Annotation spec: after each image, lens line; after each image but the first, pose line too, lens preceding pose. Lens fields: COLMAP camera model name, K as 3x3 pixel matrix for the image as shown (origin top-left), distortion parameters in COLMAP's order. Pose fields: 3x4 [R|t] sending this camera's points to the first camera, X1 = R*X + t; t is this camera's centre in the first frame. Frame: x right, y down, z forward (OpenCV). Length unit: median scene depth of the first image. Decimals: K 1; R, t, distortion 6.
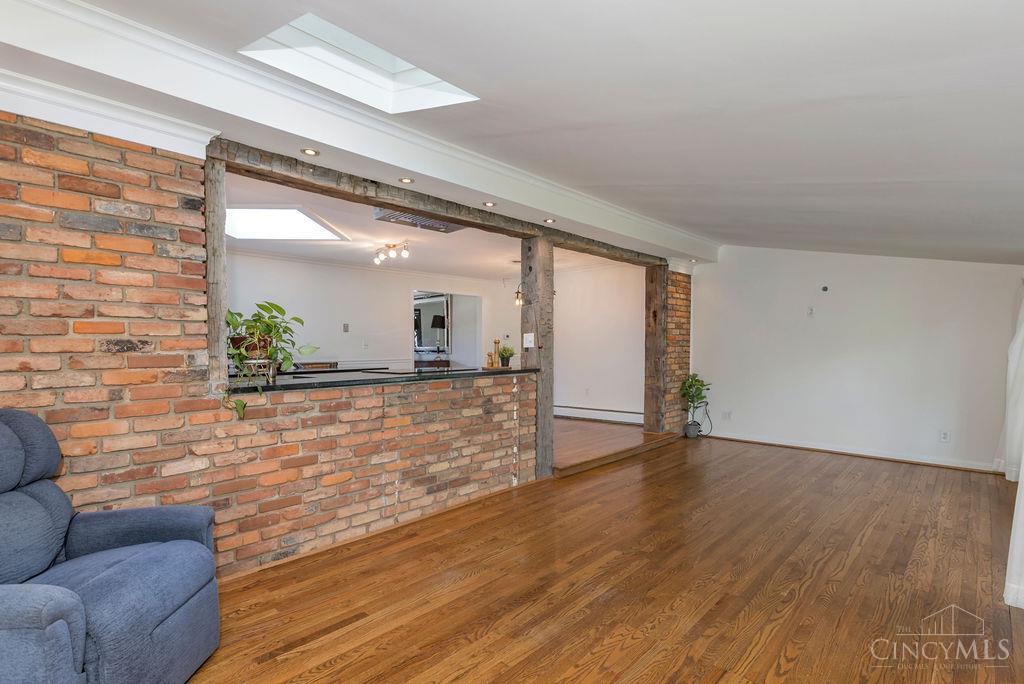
lens RADIAL K [[488.7, 0, 510.0], [0, 488.7, 378.8], [0, 0, 1]] dist [-0.001269, -0.000420]
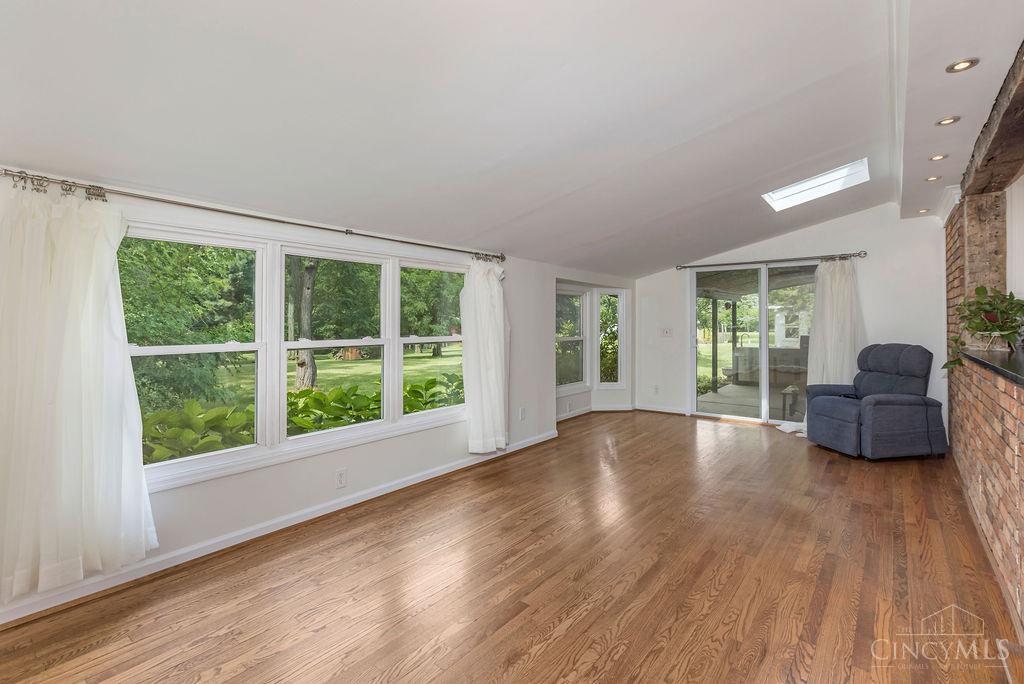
lens RADIAL K [[467.4, 0, 515.4], [0, 467.4, 313.0], [0, 0, 1]] dist [-0.001364, 0.000295]
pose [[-0.995038, 0.008656, -0.099114, 0.619517], [0.003753, 0.998765, 0.049550, -0.116156], [0.099420, 0.048932, -0.993842, 1.574555]]
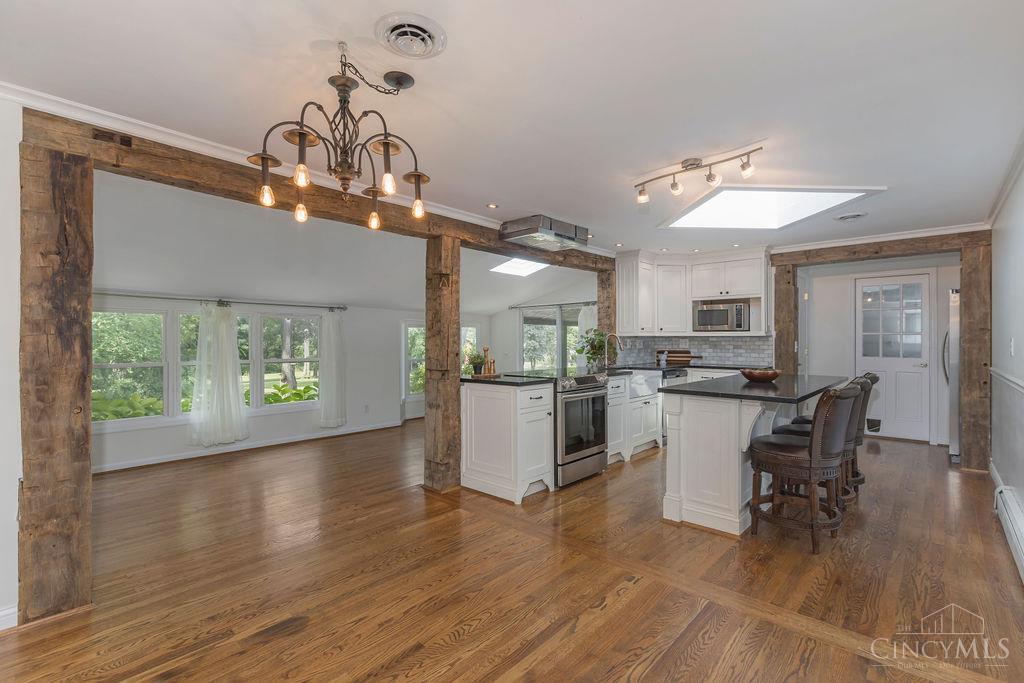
lens RADIAL K [[468.1, 0, 520.6], [0, 468.1, 342.5], [0, 0, 1]] dist [-0.001182, -0.000258]
pose [[-0.999124, 0.012509, -0.039940, -0.091682], [0.009729, 0.997565, 0.069061, -0.182909], [0.040707, 0.068612, -0.996813, 2.279771]]
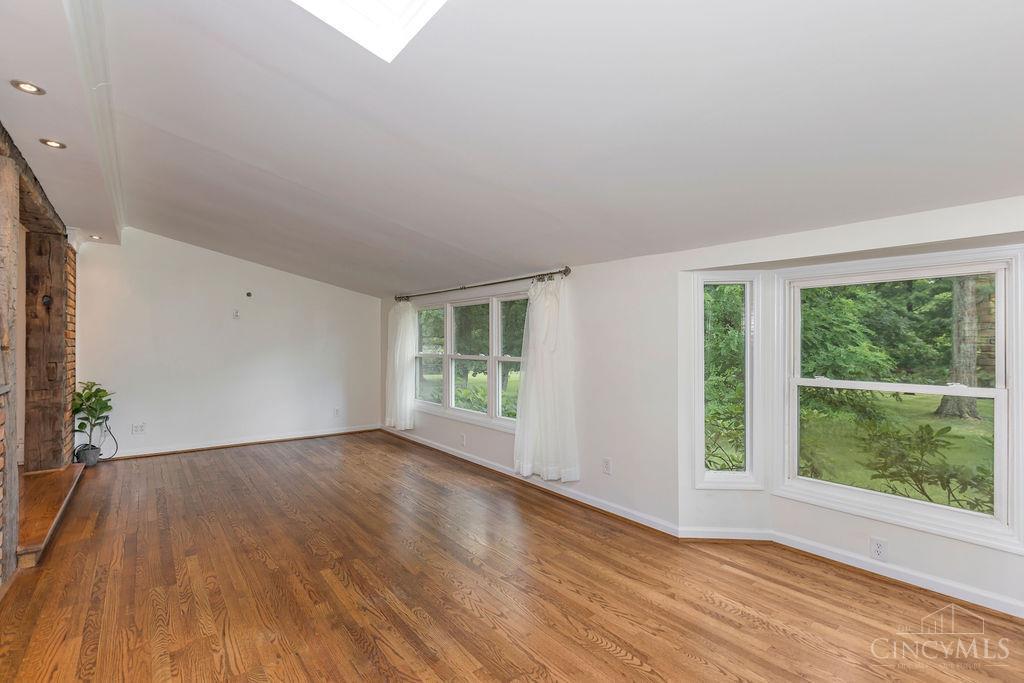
lens RADIAL K [[477.0, 0, 525.6], [0, 477.0, 340.8], [0, 0, 1]] dist [0.002251, -0.000088]
pose [[0.112099, 0.017575, 0.993542, -0.500733], [0.061067, 0.997832, -0.024541, -0.024958], [-0.991819, 0.063424, 0.110783, 0.391533]]
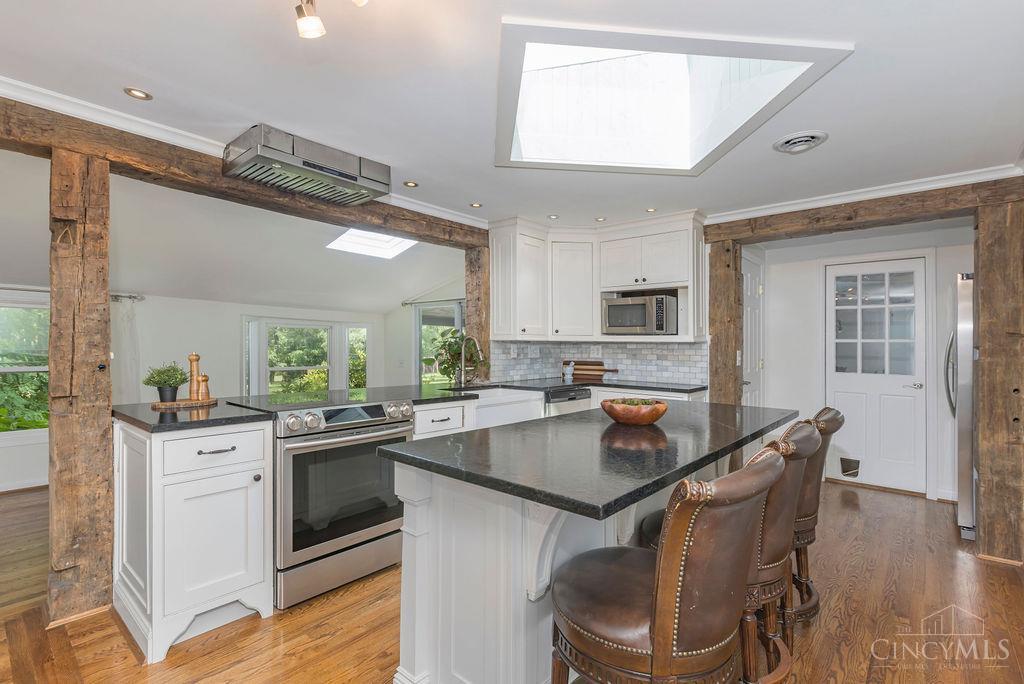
lens RADIAL K [[477.0, 0, 525.6], [0, 477.0, 341.3], [0, 0, 1]] dist [0.002251, -0.000088]
pose [[-0.997429, 0.000993, -0.071660, -0.479919], [-0.002930, 0.998503, 0.054622, -0.151597], [0.071607, 0.054692, -0.995932, 1.850251]]
